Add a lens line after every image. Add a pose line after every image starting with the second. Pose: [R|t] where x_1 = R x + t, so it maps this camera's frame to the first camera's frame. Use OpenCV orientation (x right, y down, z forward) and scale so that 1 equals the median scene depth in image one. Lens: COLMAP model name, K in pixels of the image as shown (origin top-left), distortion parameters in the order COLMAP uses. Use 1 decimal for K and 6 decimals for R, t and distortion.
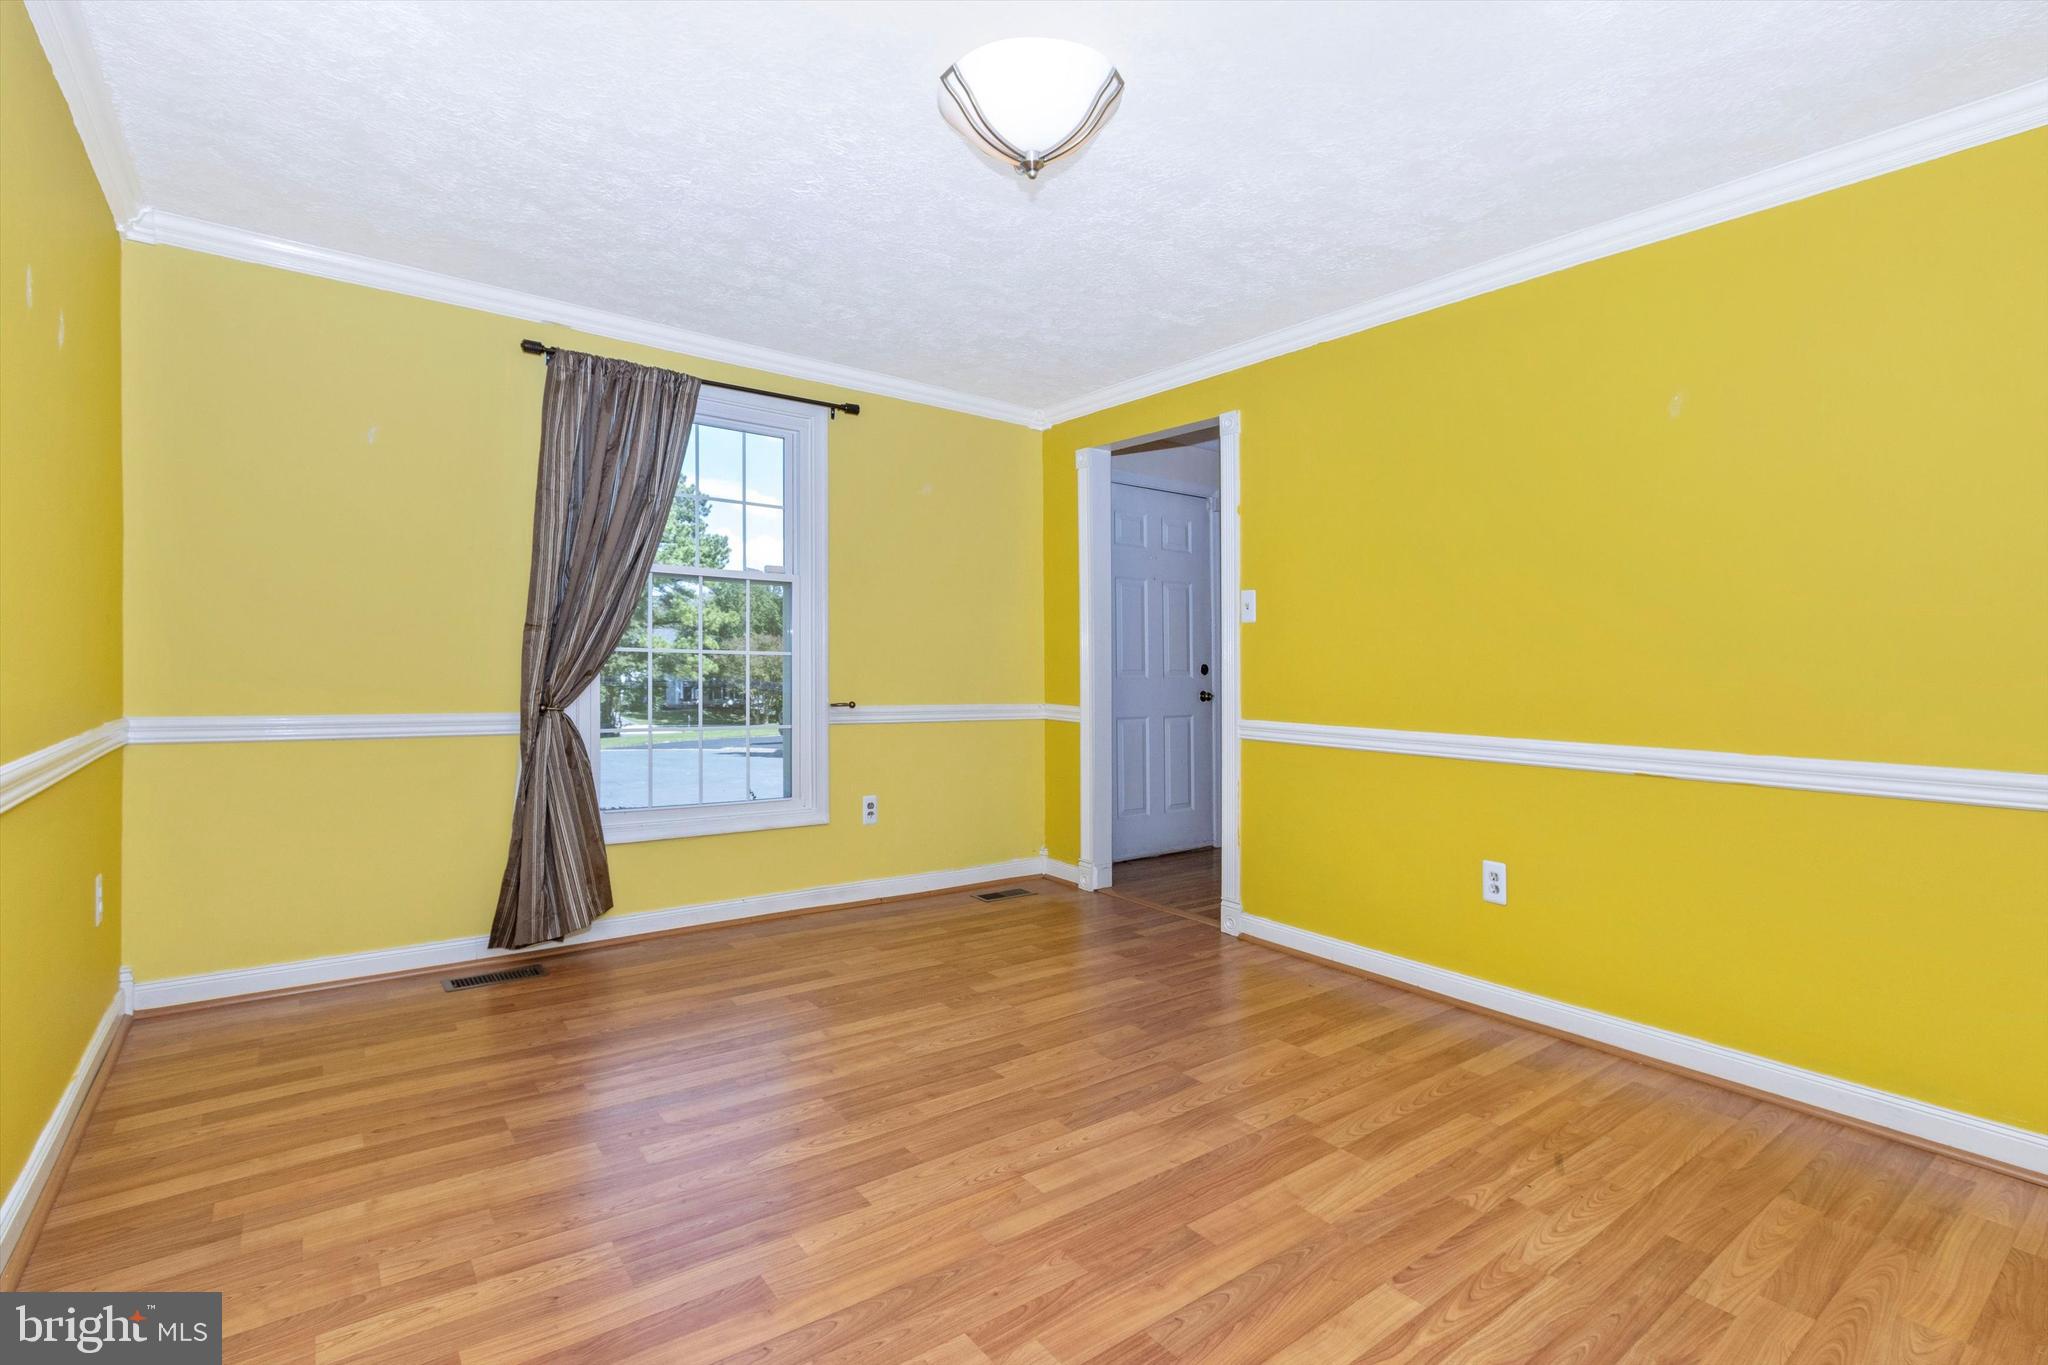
lens RADIAL K [[944.0, 0, 1022.1], [0, 944.0, 672.3], [0, 0, 1]] dist [0.002452, 0.000134]
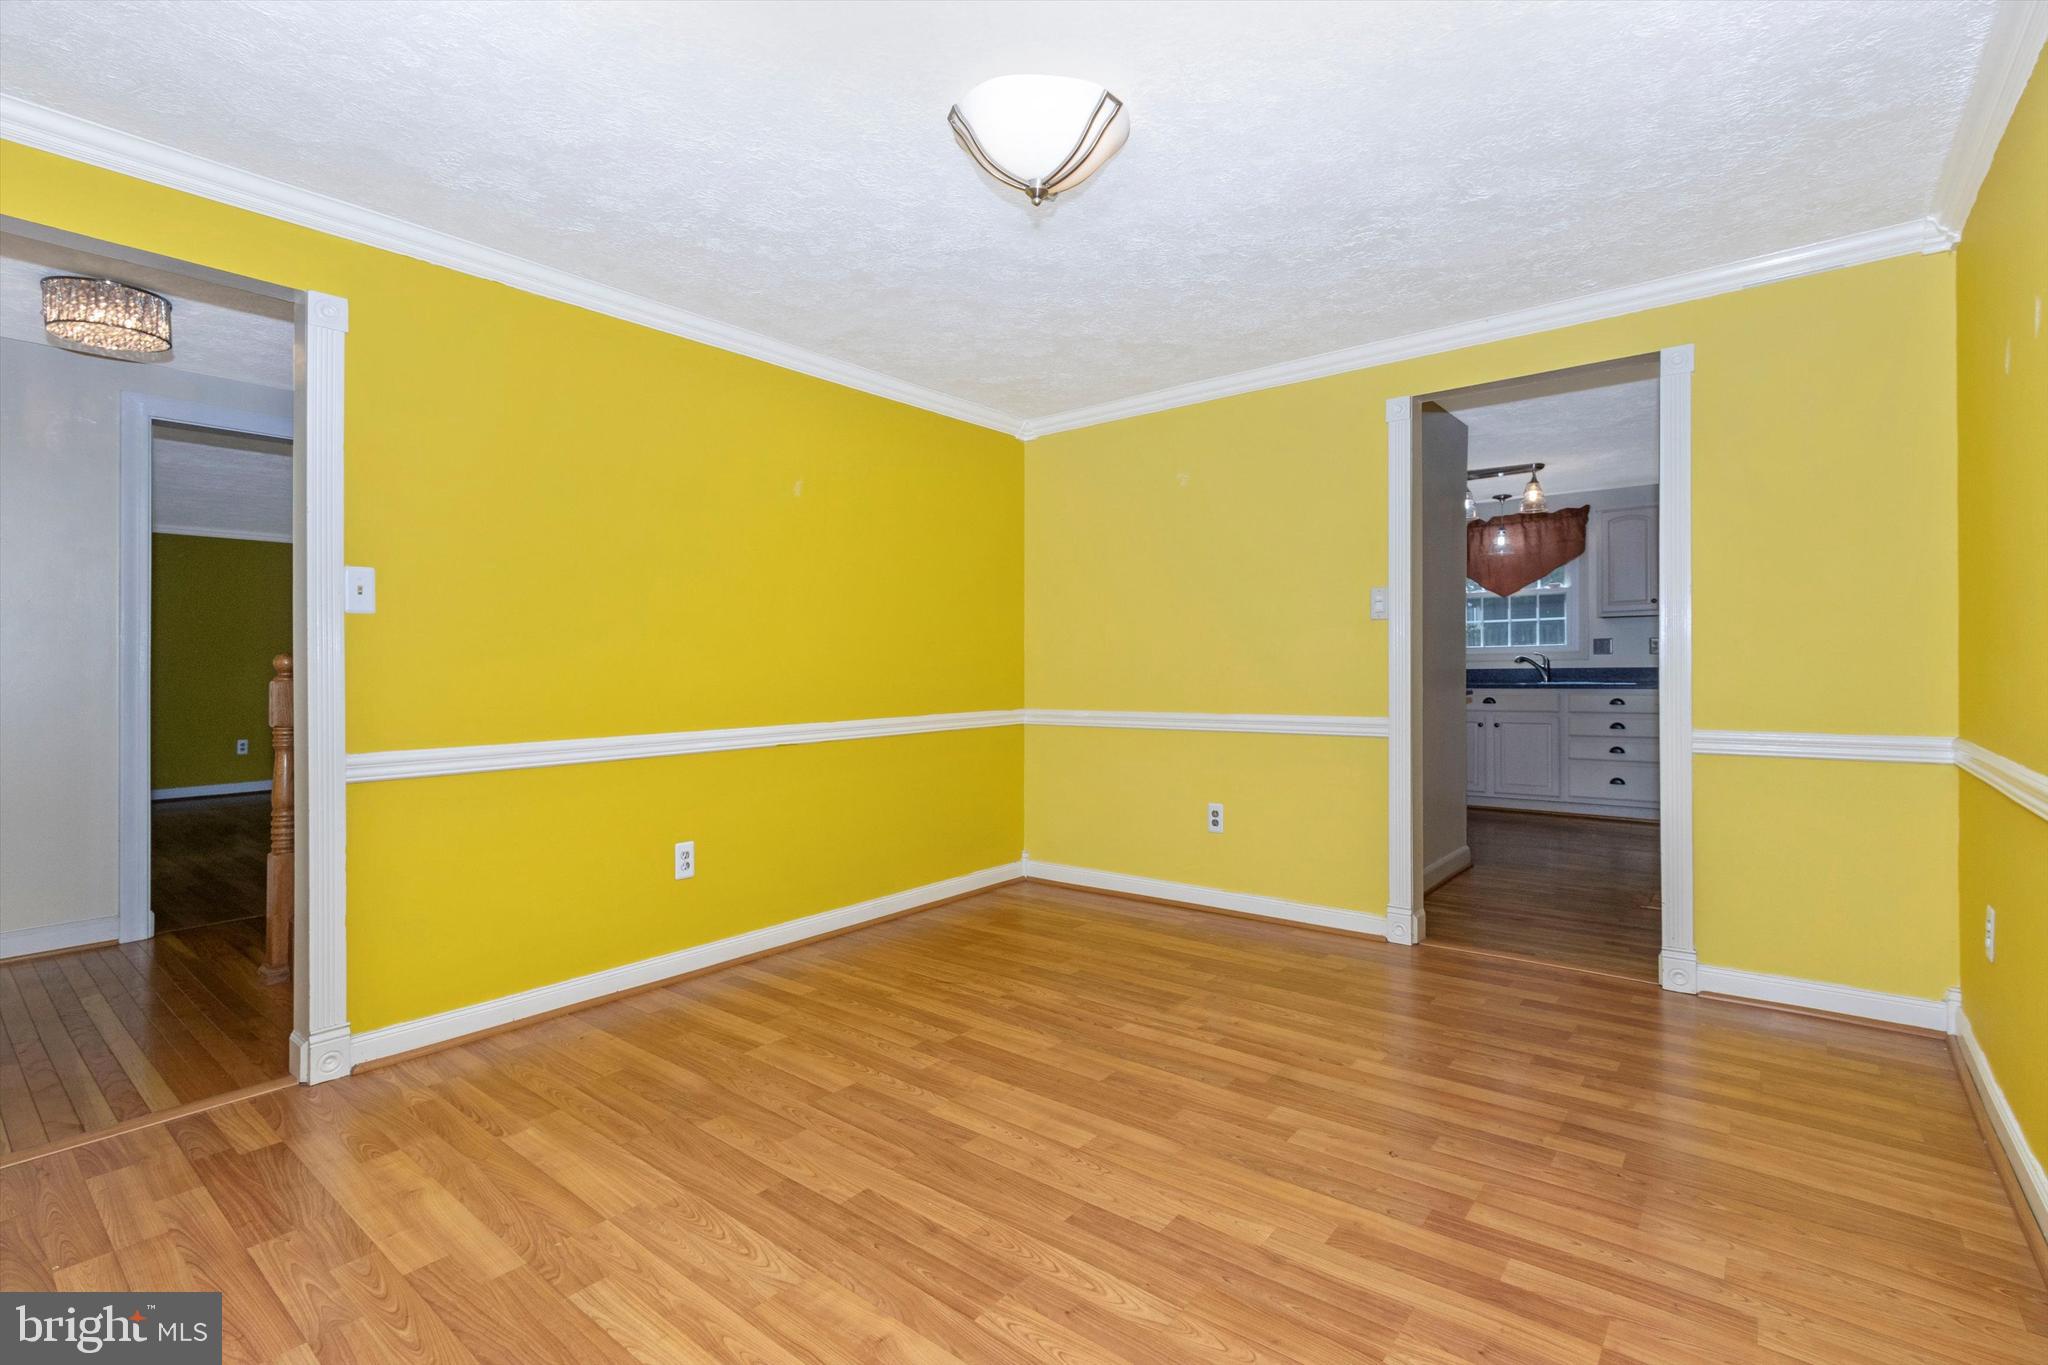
lens RADIAL K [[944.0, 0, 1022.1], [0, 944.0, 672.3], [0, 0, 1]] dist [0.002452, 0.000134]
pose [[-0.240517, -0.020989, 0.970418, -0.889827], [0.012573, 0.999615, 0.024737, -0.028837], [-0.970563, 0.018151, -0.240161, 1.150708]]
